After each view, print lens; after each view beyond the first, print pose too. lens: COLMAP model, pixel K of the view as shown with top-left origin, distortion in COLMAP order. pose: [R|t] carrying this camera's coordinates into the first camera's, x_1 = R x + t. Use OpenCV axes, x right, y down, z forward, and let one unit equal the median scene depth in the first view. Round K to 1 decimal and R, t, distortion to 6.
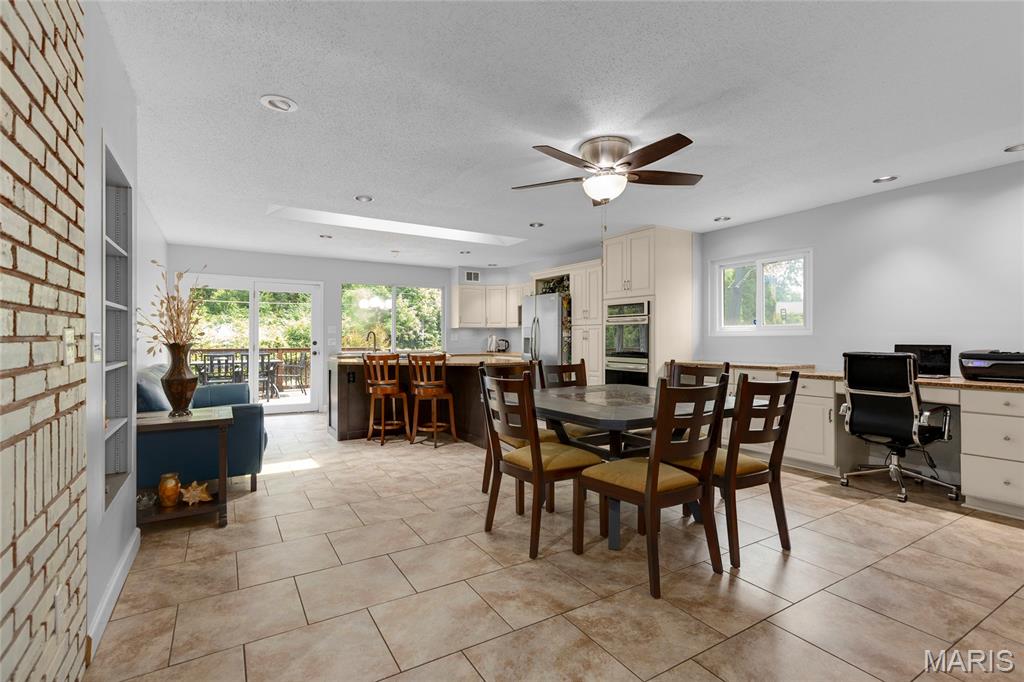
lens RADIAL K [[477.5, 0, 512.0], [0, 477.5, 341.0], [0, 0, 1]] dist [-0.003108, 0.000015]
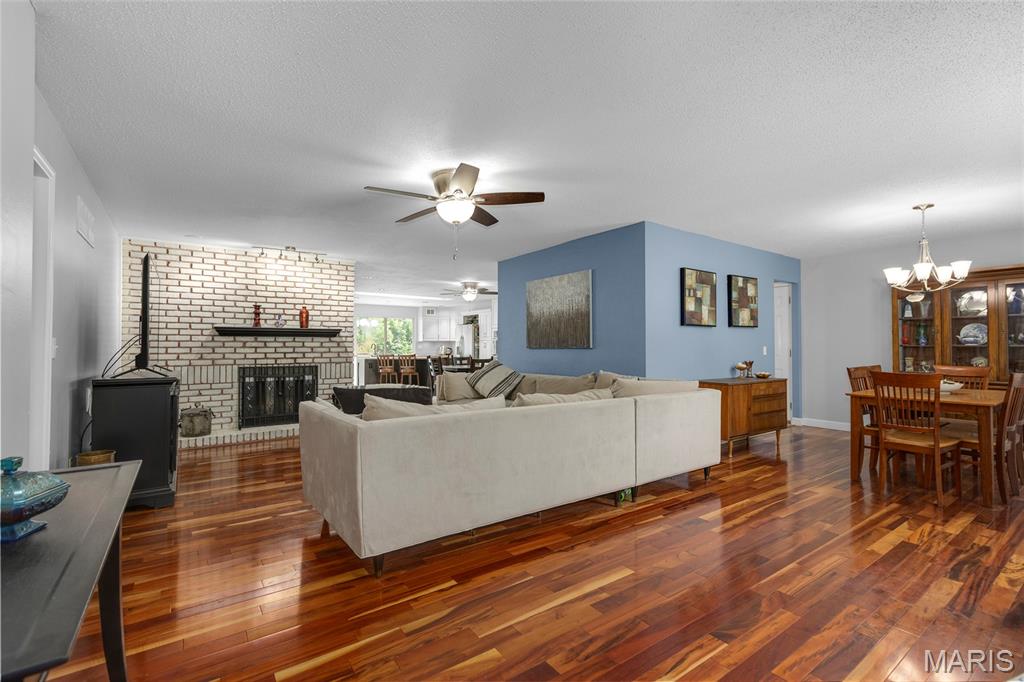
lens RADIAL K [[462.9, 0, 510.1], [0, 462.9, 338.5], [0, 0, 1]] dist [0.004434, -0.001234]
pose [[0.997570, -0.002549, 0.069631, 0.129570], [0.004284, 0.999684, -0.024785, 0.008217], [-0.069545, 0.025023, 0.997265, -1.020483]]
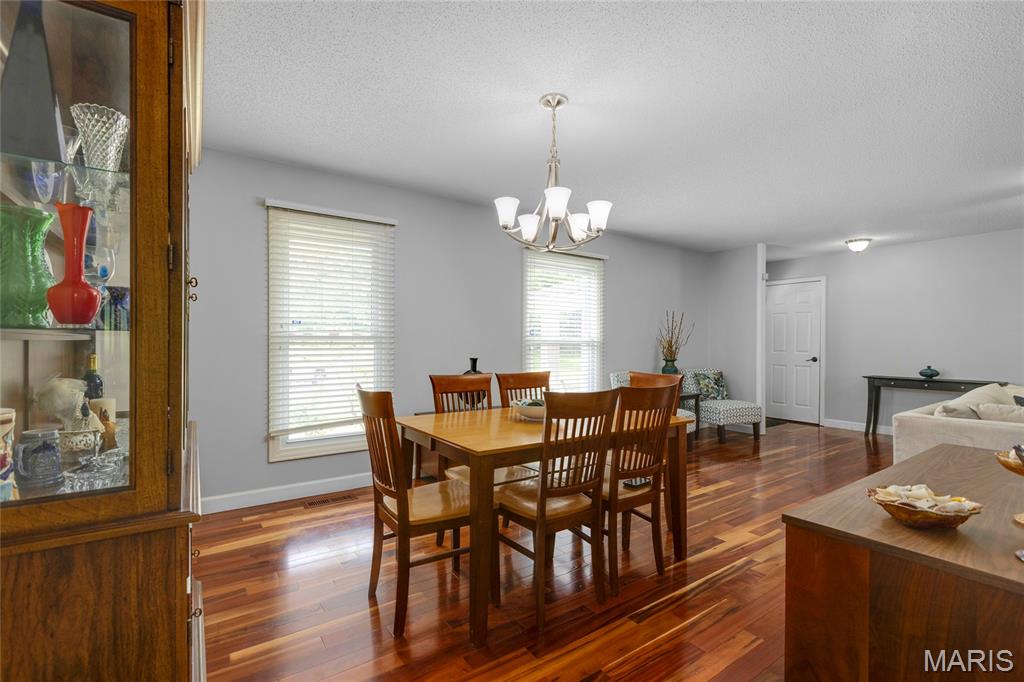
lens RADIAL K [[462.9, 0, 512.5], [0, 462.9, 342.9], [0, 0, 1]] dist [0.004434, -0.001234]
pose [[-0.998202, -0.010639, -0.058991, 0.859390], [-0.011172, 0.999900, 0.008725, 0.003037], [0.058892, 0.009368, -0.998220, 0.039502]]
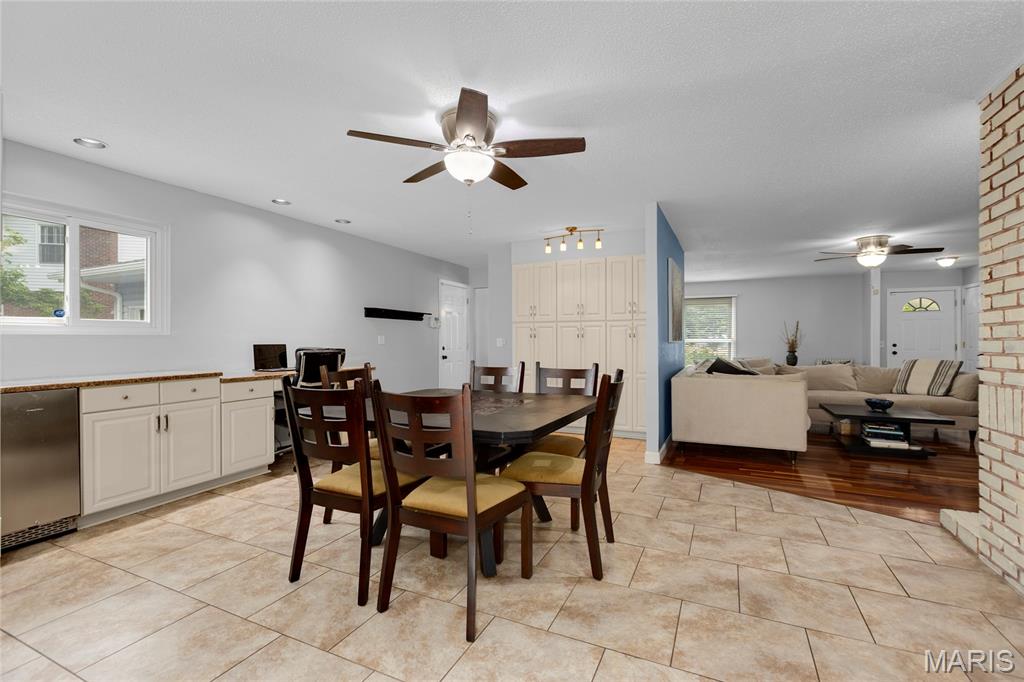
lens RADIAL K [[462.9, 0, 508.8], [0, 462.9, 343.3], [0, 0, 1]] dist [0.004434, -0.001234]
pose [[-0.548134, -0.005254, 0.836374, -0.295779], [0.003469, 0.999957, 0.008555, -0.001373], [-0.836383, 0.007591, -0.548093, 0.743401]]
